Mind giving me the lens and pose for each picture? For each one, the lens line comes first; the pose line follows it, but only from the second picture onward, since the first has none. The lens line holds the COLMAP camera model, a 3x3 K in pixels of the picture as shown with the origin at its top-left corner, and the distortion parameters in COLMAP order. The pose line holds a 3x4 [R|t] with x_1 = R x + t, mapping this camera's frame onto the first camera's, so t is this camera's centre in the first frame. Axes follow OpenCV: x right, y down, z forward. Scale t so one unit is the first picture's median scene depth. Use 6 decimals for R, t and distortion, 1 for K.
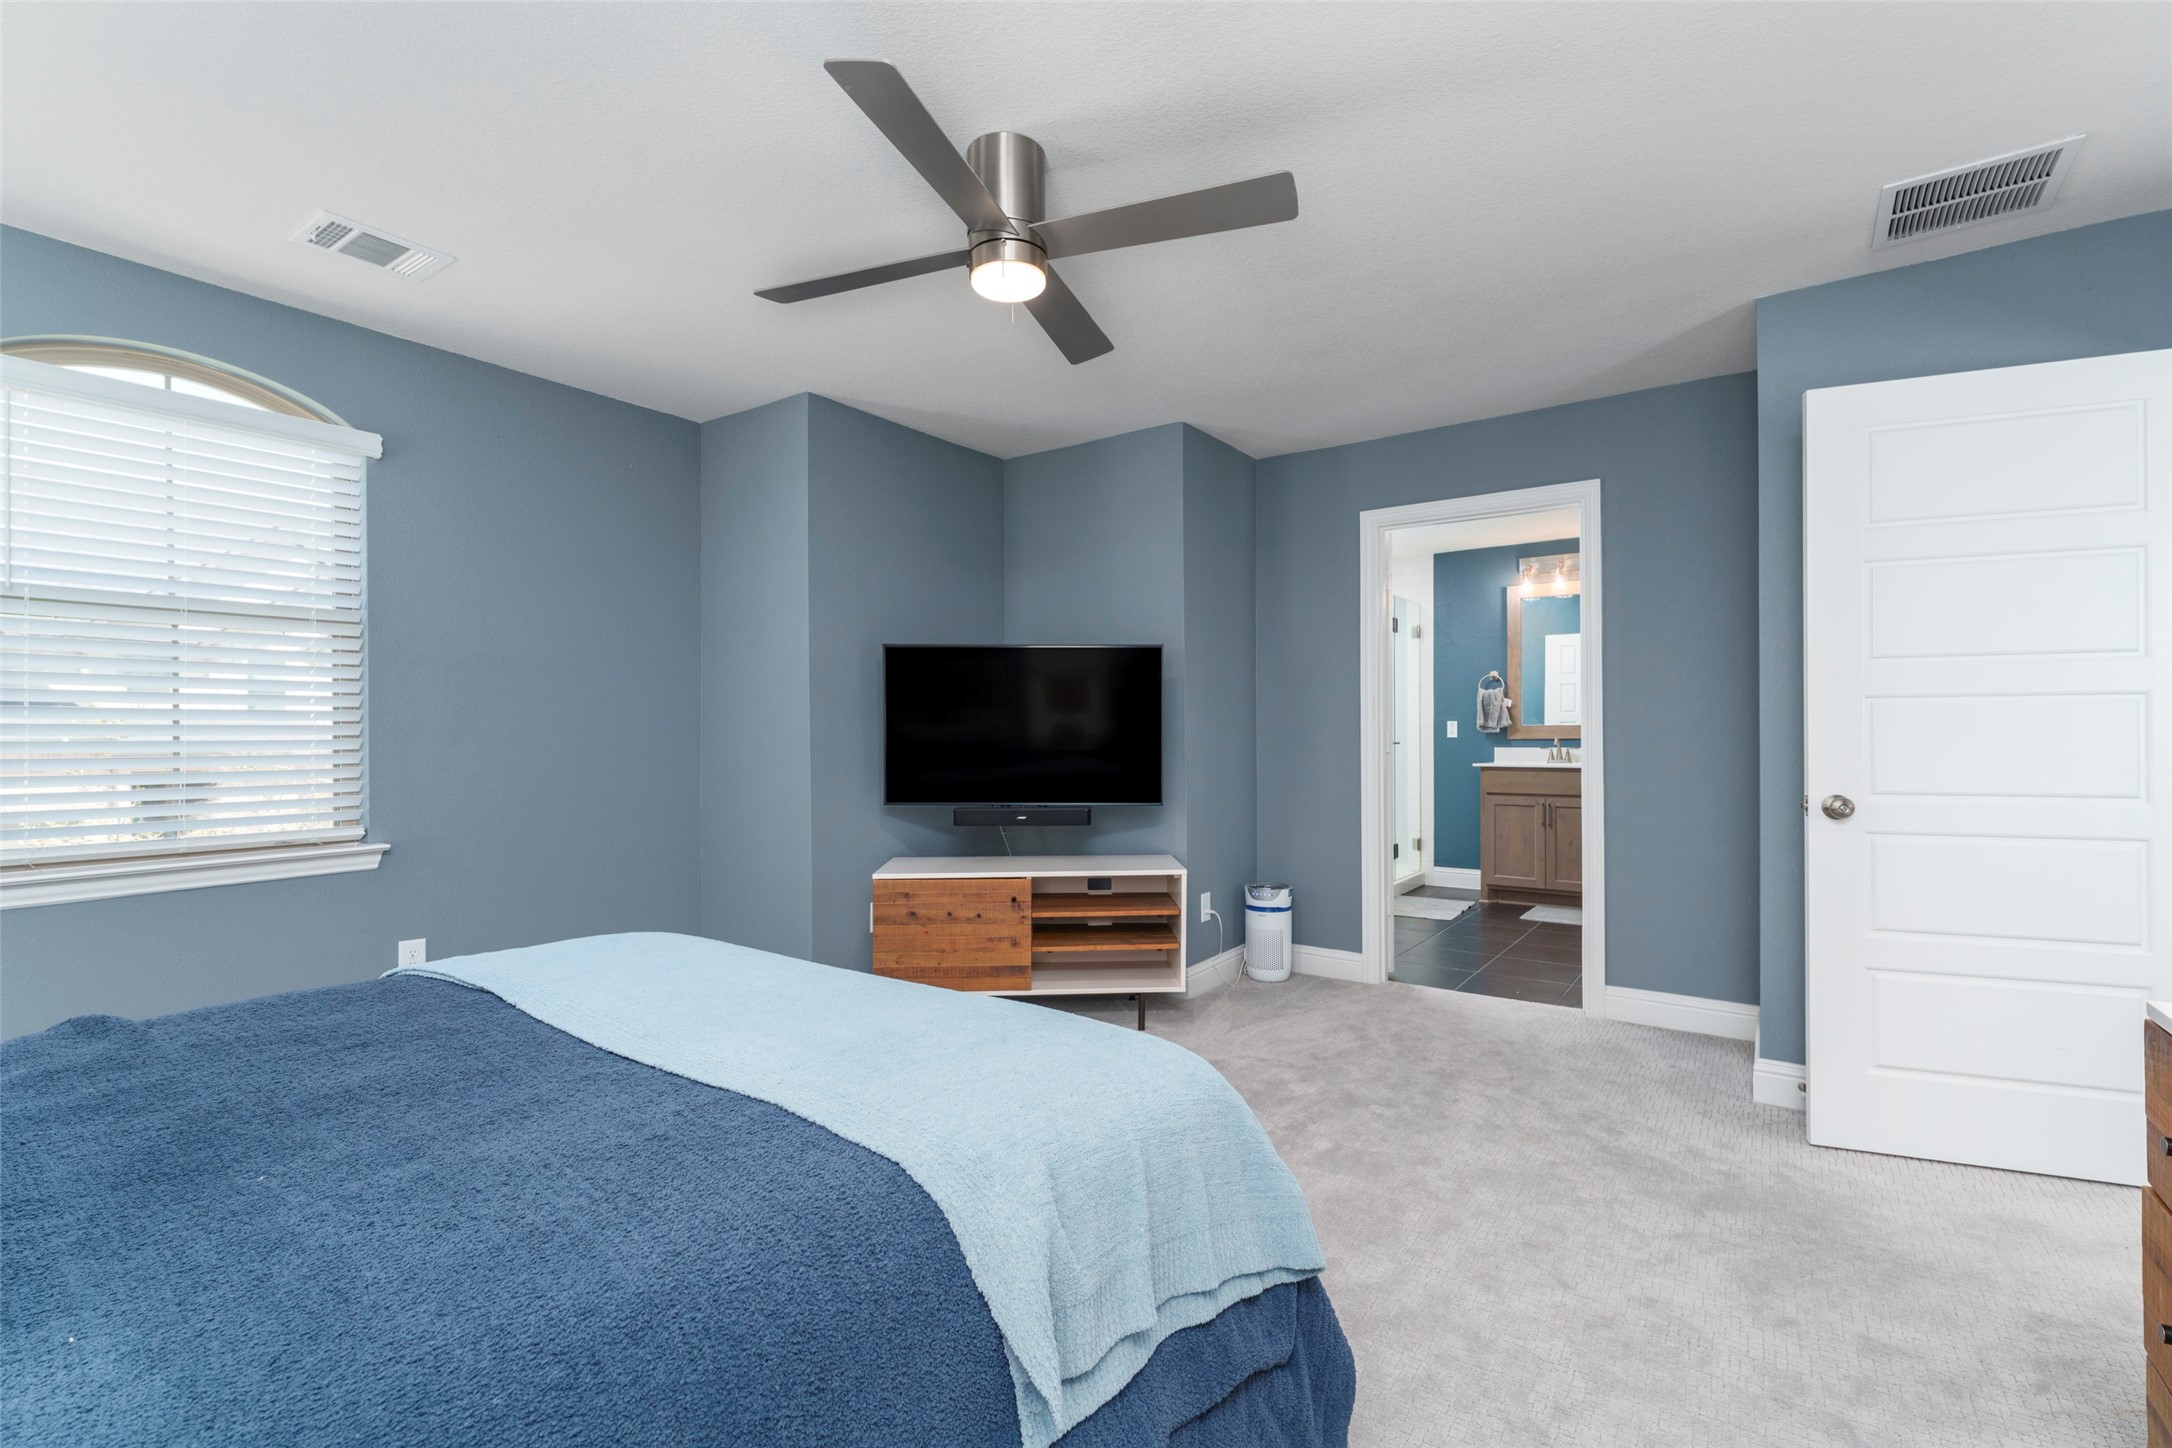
lens RADIAL K [[952.4, 0, 1053.1], [0, 952.4, 731.7], [0, 0, 1]] dist [0.001156, 0.000130]
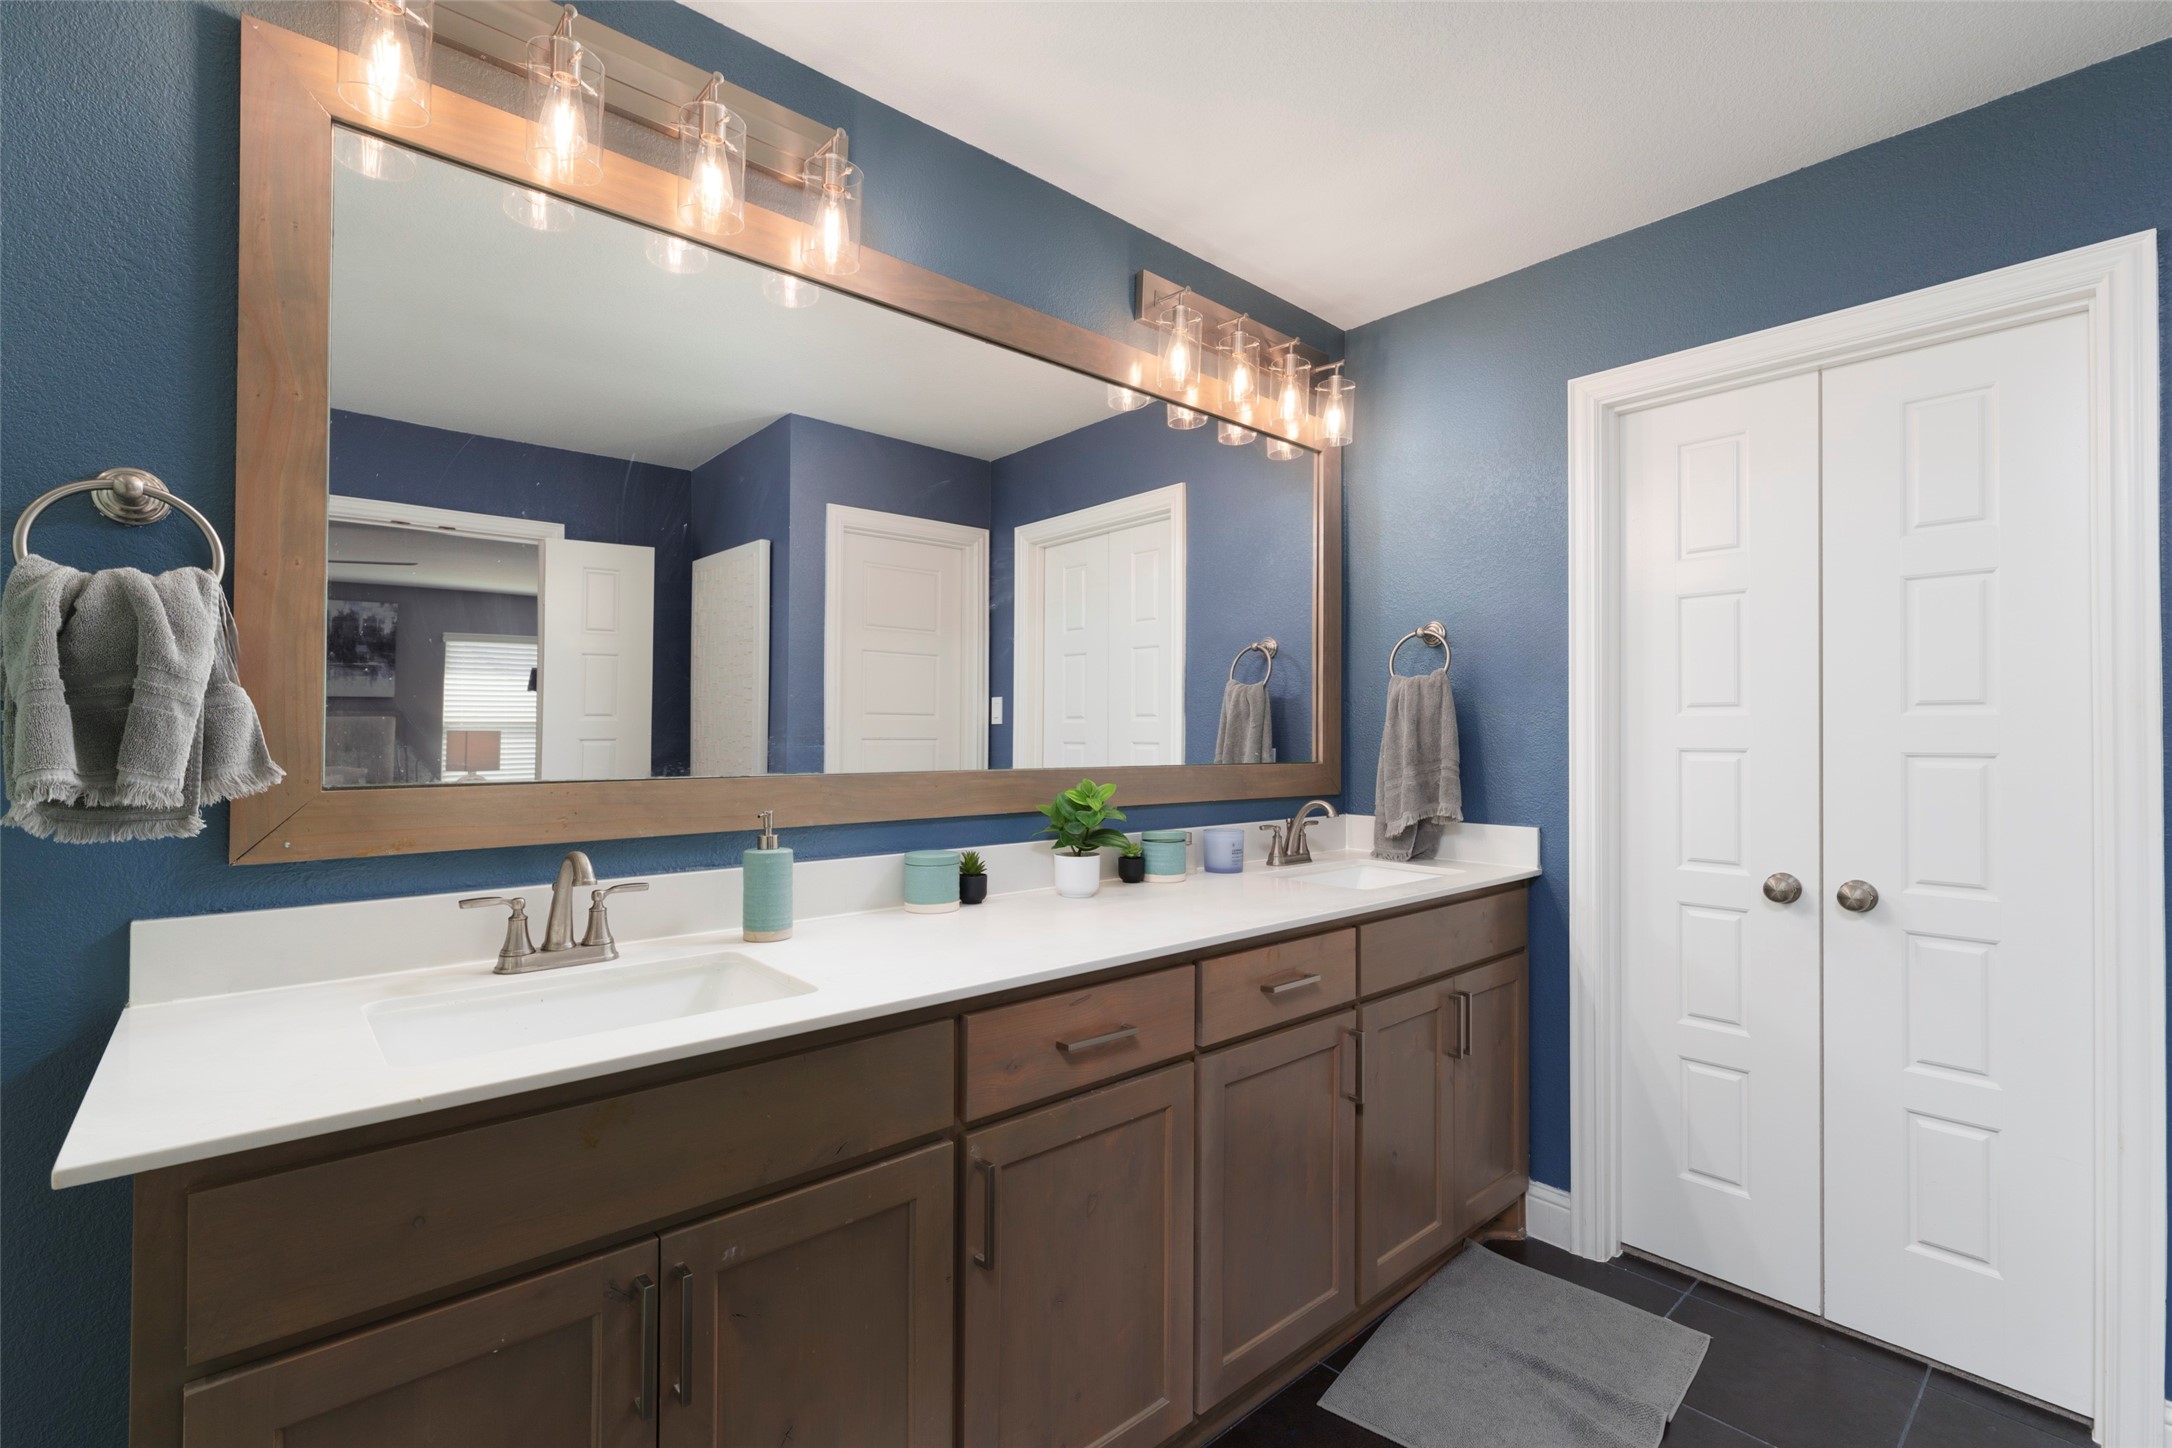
lens RADIAL K [[952.4, 0, 1053.1], [0, 952.4, 731.7], [0, 0, 1]] dist [0.001156, 0.000130]
pose [[0.230655, 0.006826, 0.973012, 0.338090], [-0.005577, 0.999968, -0.005693, -0.017211], [-0.973020, -0.004113, 0.230685, 0.811414]]
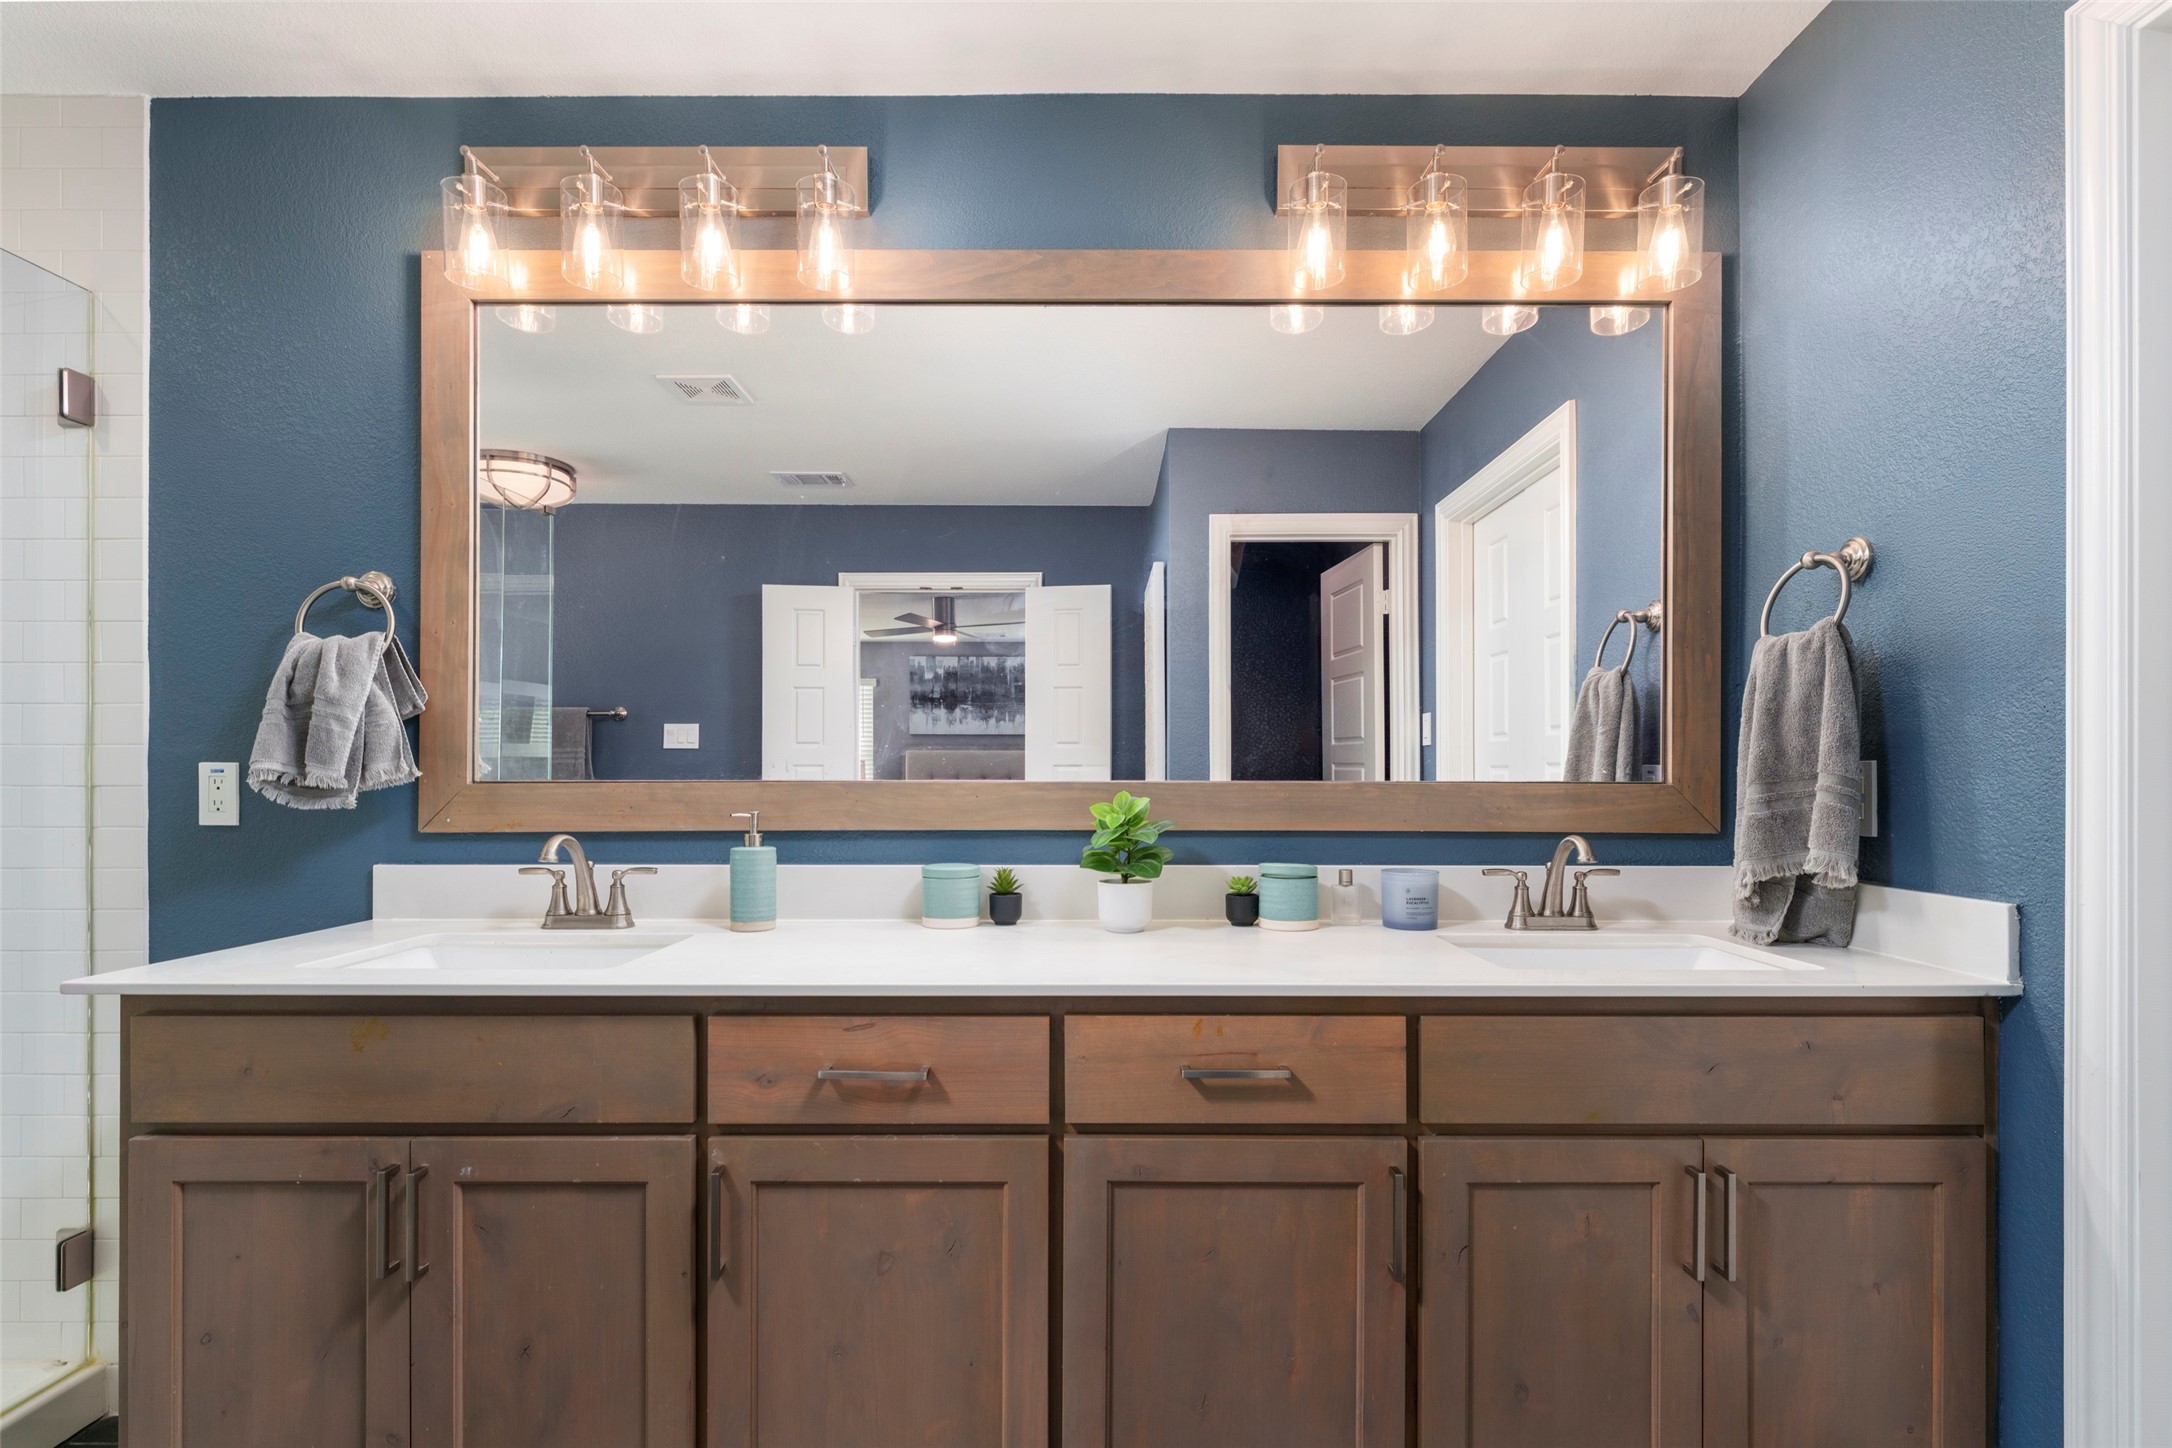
lens RADIAL K [[984.9, 0, 1085.5], [0, 984.9, 778.2], [0, 0, 1]] dist [-0.000864, -0.000188]
pose [[0.807592, 0.001591, 0.589740, 0.465577], [-0.004642, 0.999983, 0.003660, -0.008922], [-0.589724, -0.005693, 0.807585, 0.673070]]
